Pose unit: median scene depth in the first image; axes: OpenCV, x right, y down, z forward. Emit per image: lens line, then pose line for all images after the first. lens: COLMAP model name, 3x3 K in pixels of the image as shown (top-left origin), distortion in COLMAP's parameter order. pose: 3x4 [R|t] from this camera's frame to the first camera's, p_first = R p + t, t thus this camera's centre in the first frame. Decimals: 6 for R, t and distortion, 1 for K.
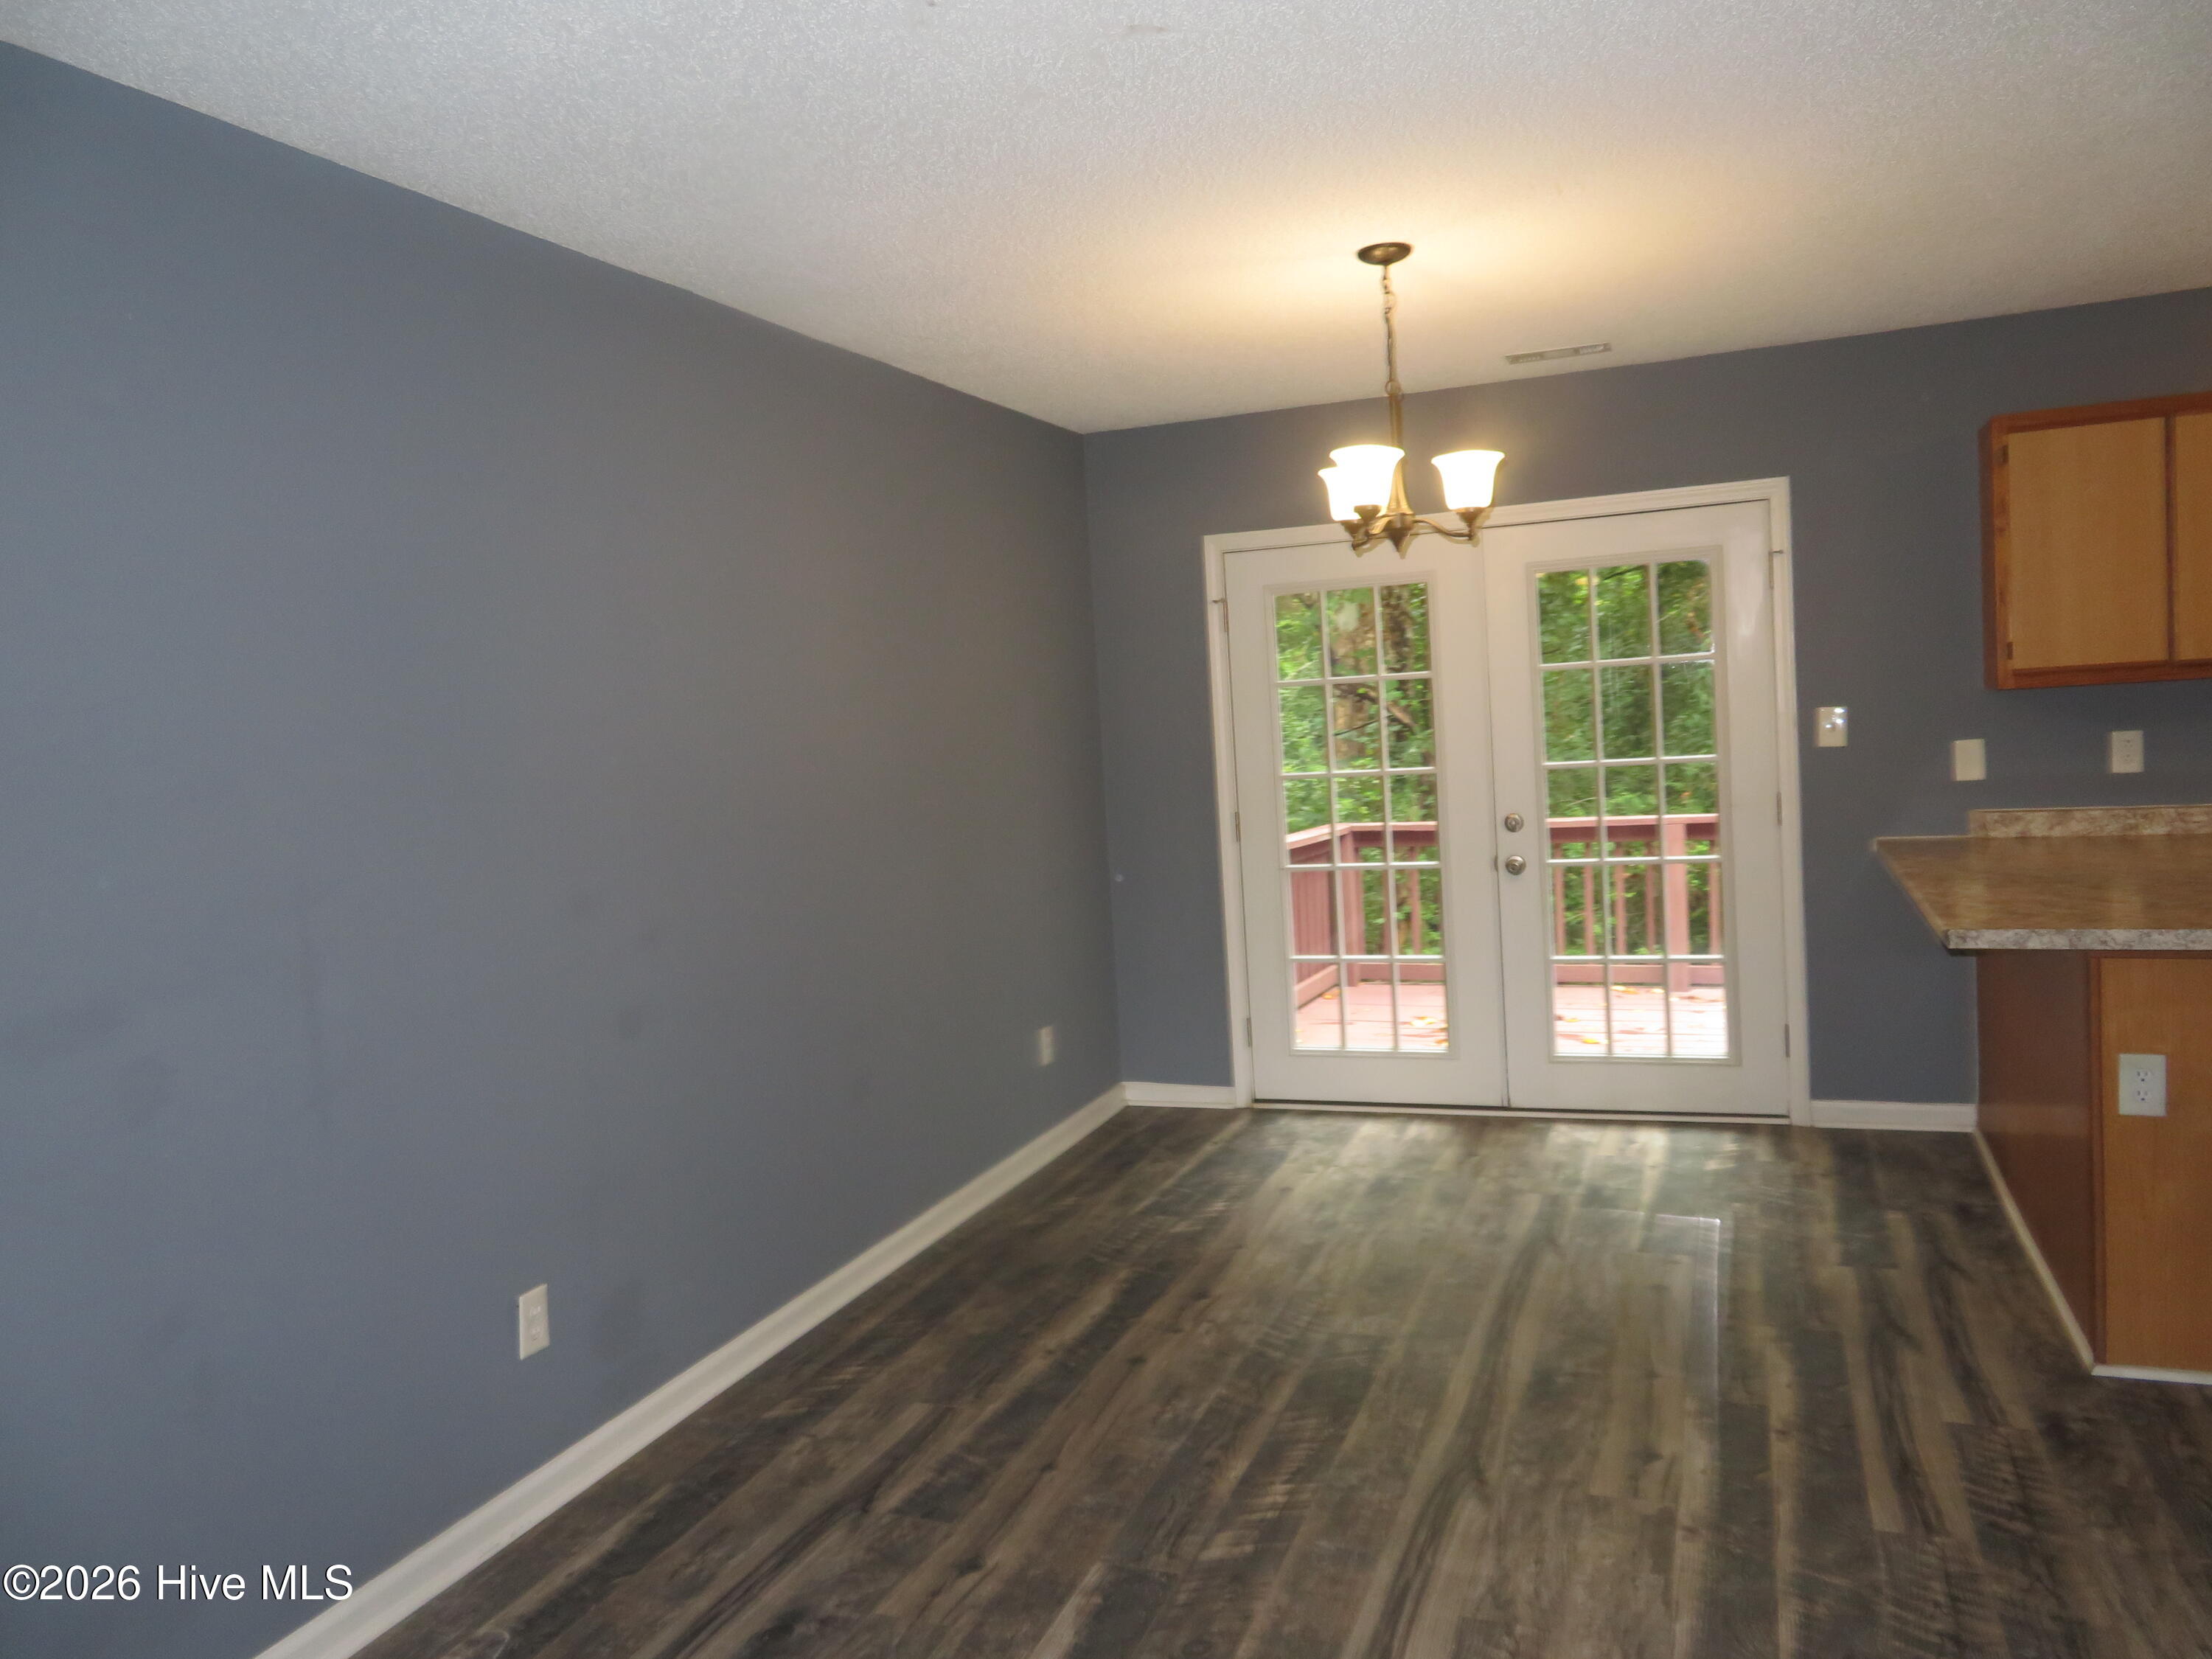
lens RADIAL K [[1565.3, 0, 1101.3], [0, 1565.3, 824.5], [0, 0, 1]] dist [-0.021288, 0.004421]
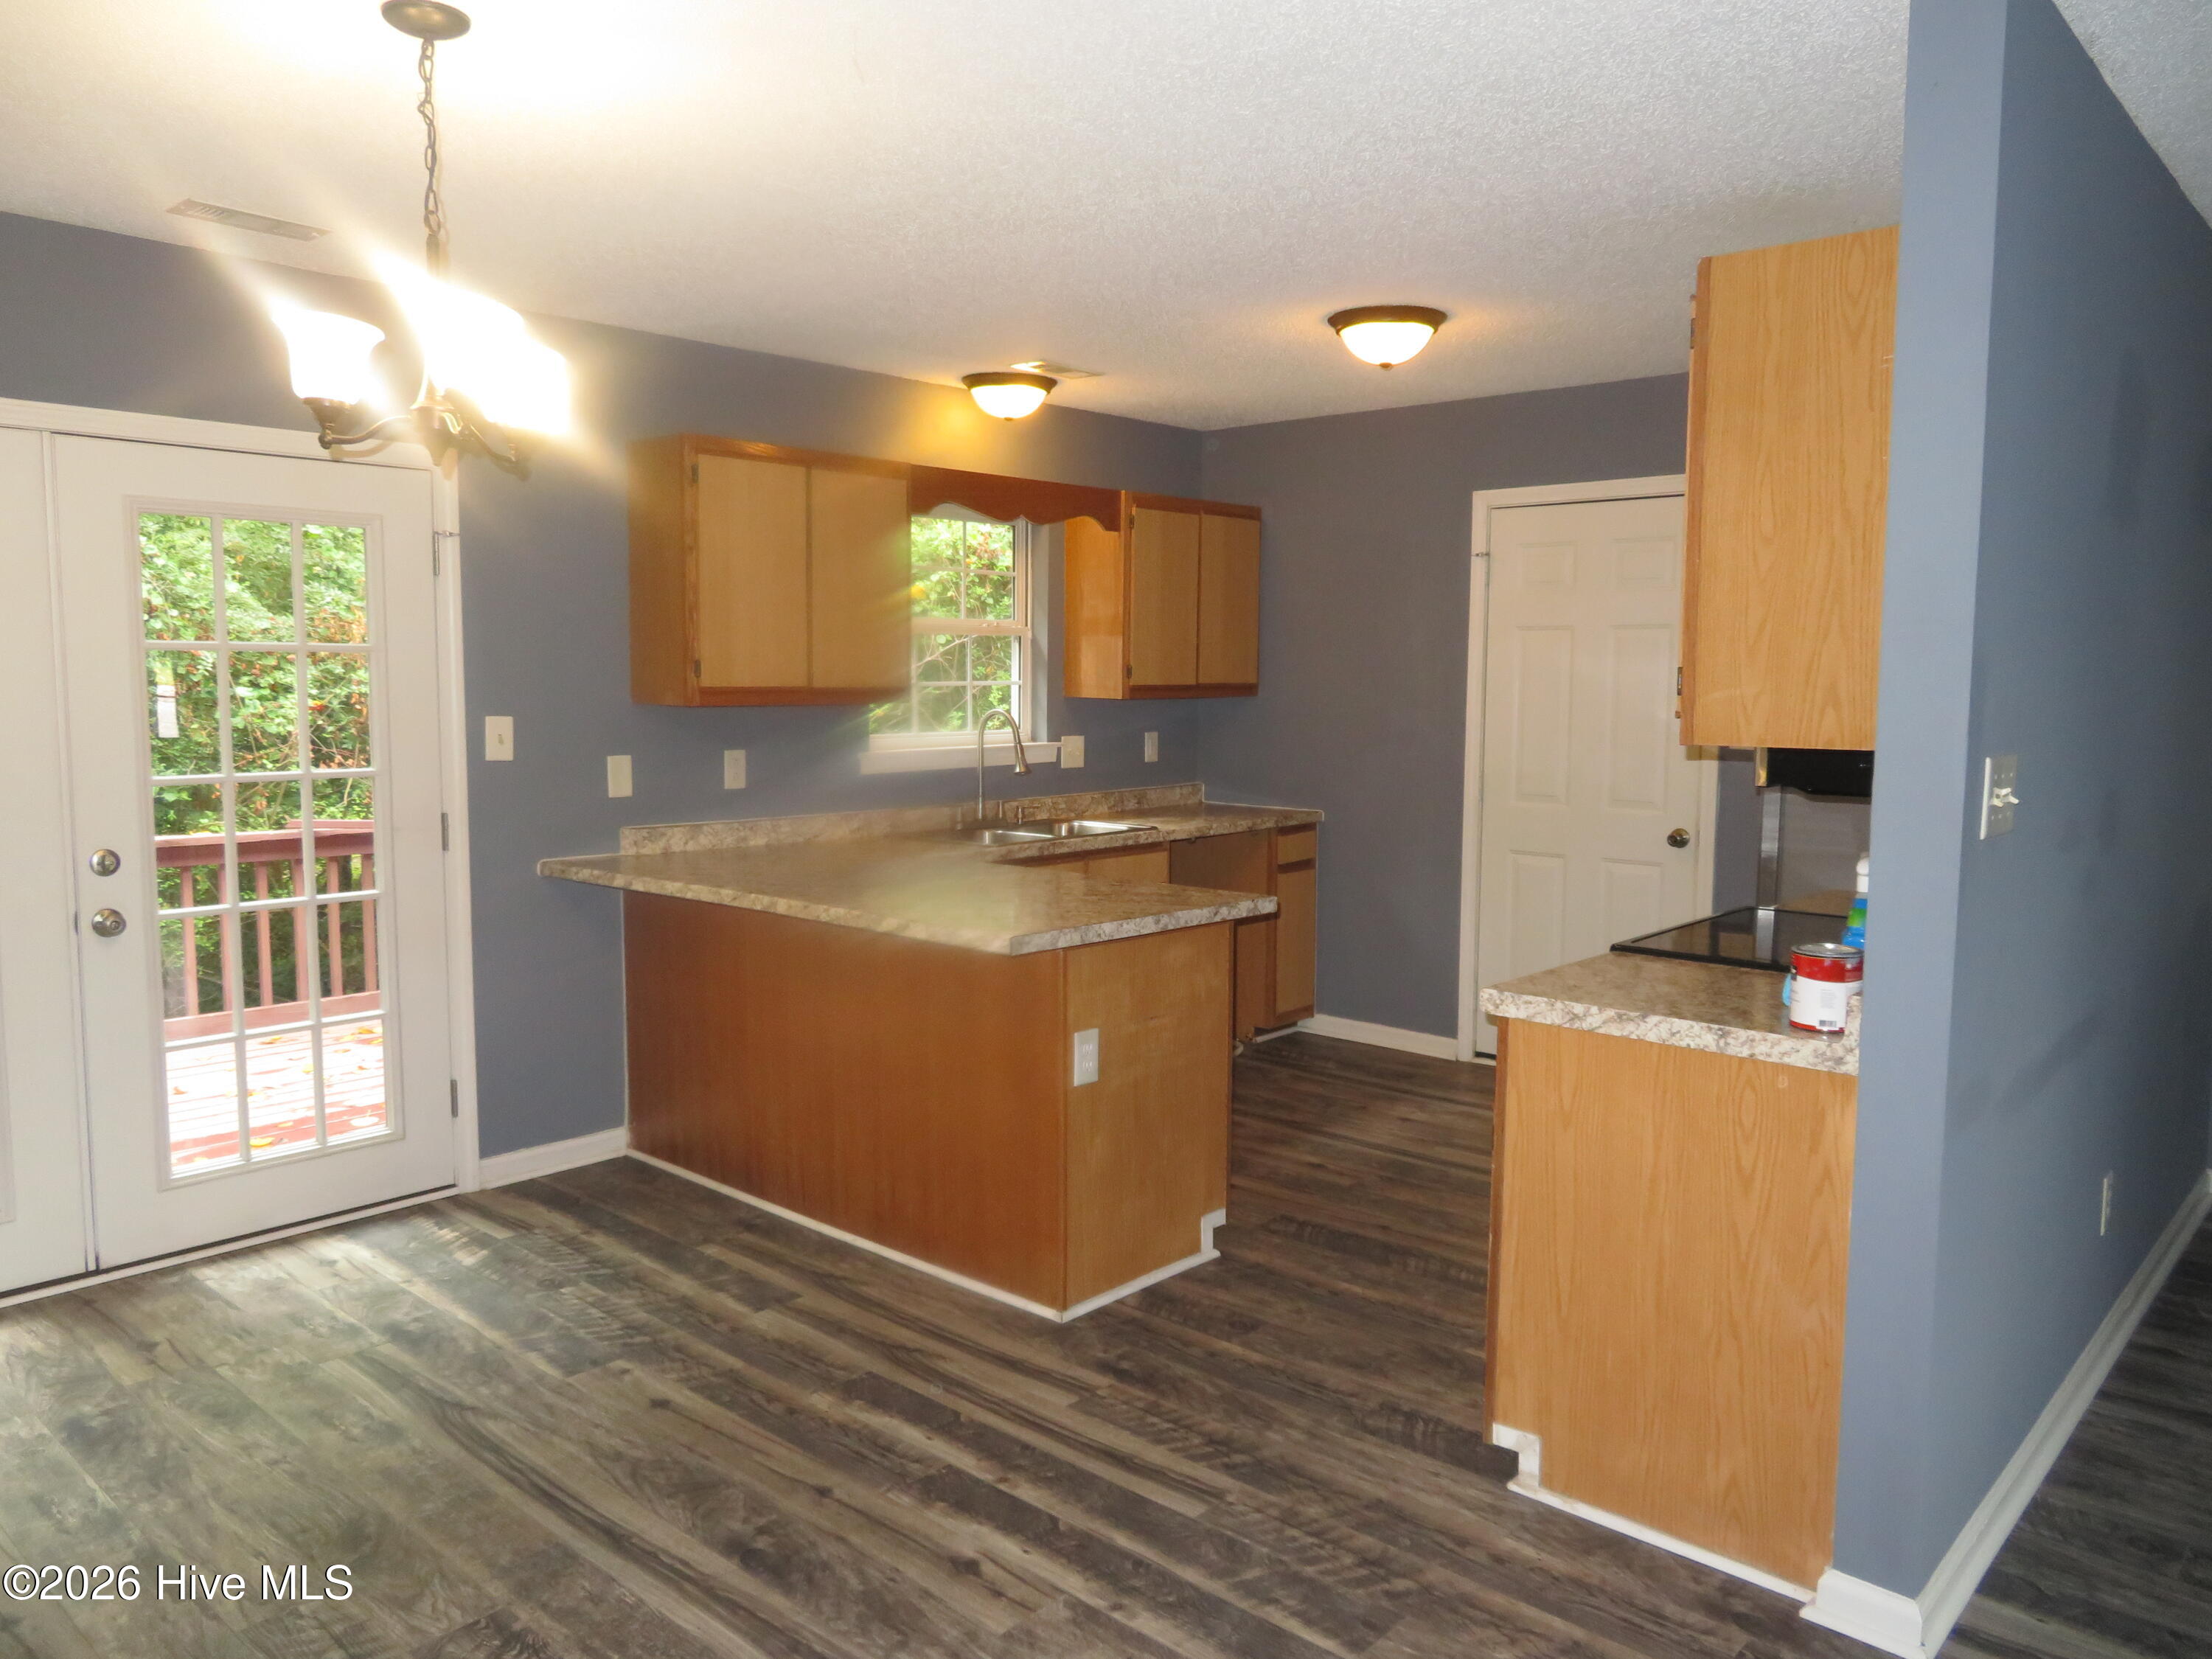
lens RADIAL K [[1565.3, 0, 1104.3], [0, 1565.3, 836.4], [0, 0, 1]] dist [-0.021288, 0.004421]
pose [[0.337459, -0.028375, 0.940912, -0.290893], [0.035029, 0.999232, 0.017570, -0.011146], [-0.940688, 0.027030, 0.338194, 0.416077]]
